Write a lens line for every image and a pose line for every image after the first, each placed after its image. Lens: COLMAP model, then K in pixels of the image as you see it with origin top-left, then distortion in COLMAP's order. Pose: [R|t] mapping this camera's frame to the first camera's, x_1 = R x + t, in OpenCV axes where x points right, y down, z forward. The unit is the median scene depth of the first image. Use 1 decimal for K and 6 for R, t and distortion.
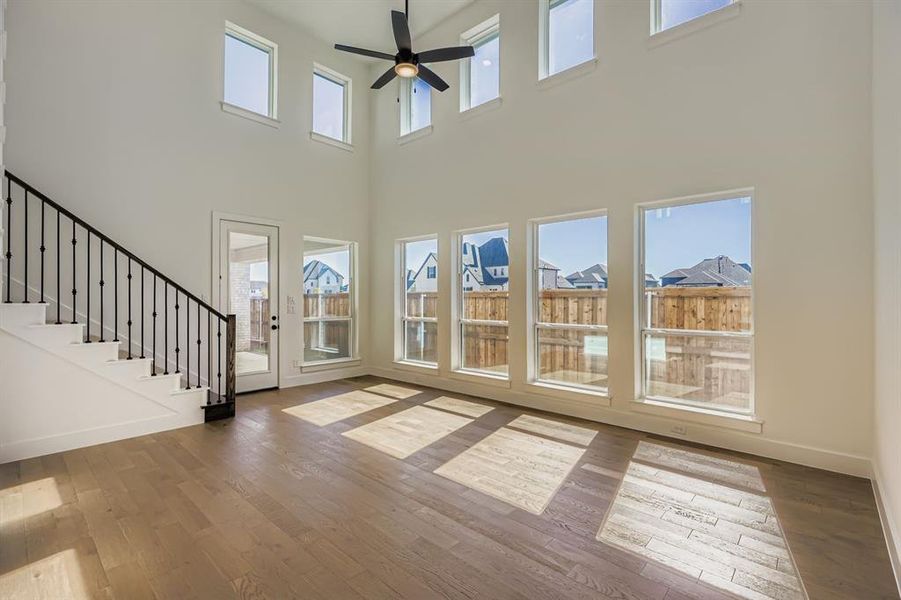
lens RADIAL K [[409.2, 0, 454.6], [0, 409.2, 300.1], [0, 0, 1]] dist [-0.004637, 0.001135]
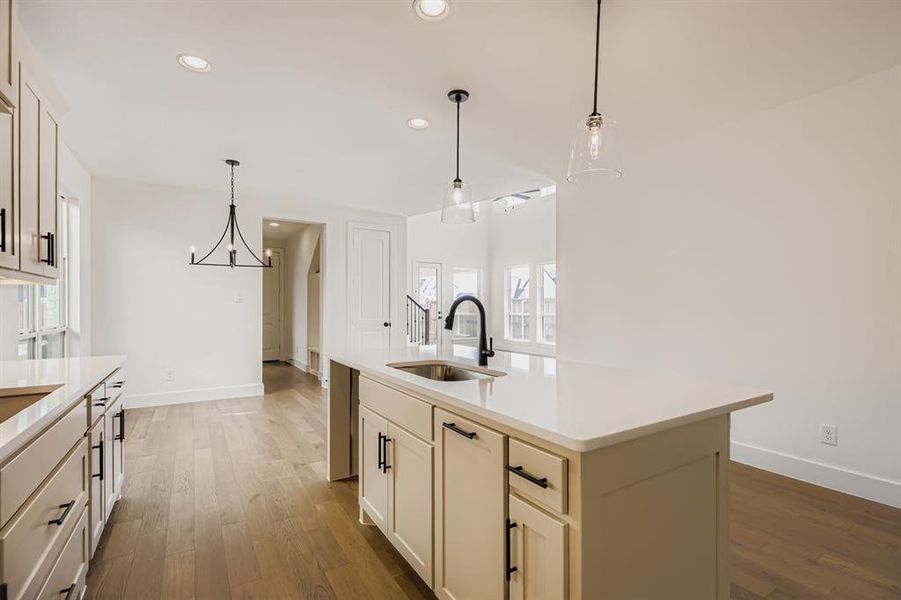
lens RADIAL K [[410.5, 0, 445.7], [0, 410.5, 307.5], [0, 0, 1]] dist [0.001329, -0.000073]
pose [[0.958035, -0.005804, -0.286592, 0.121647], [0.005282, 0.999983, -0.002595, 0.027157], [0.286602, 0.000973, 0.958049, -0.795557]]
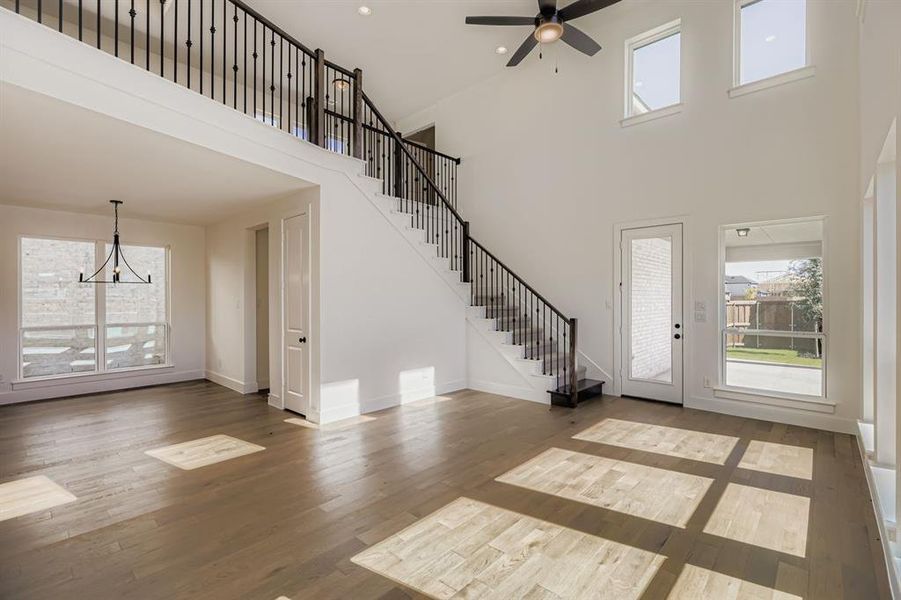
lens RADIAL K [[409.2, 0, 459.0], [0, 409.2, 299.8], [0, 0, 1]] dist [-0.004637, 0.001135]
pose [[-0.006512, -0.000266, -0.999979, 0.471585], [-0.003531, 0.999994, -0.000243, -0.011800], [0.999973, 0.003529, -0.006513, 0.544289]]
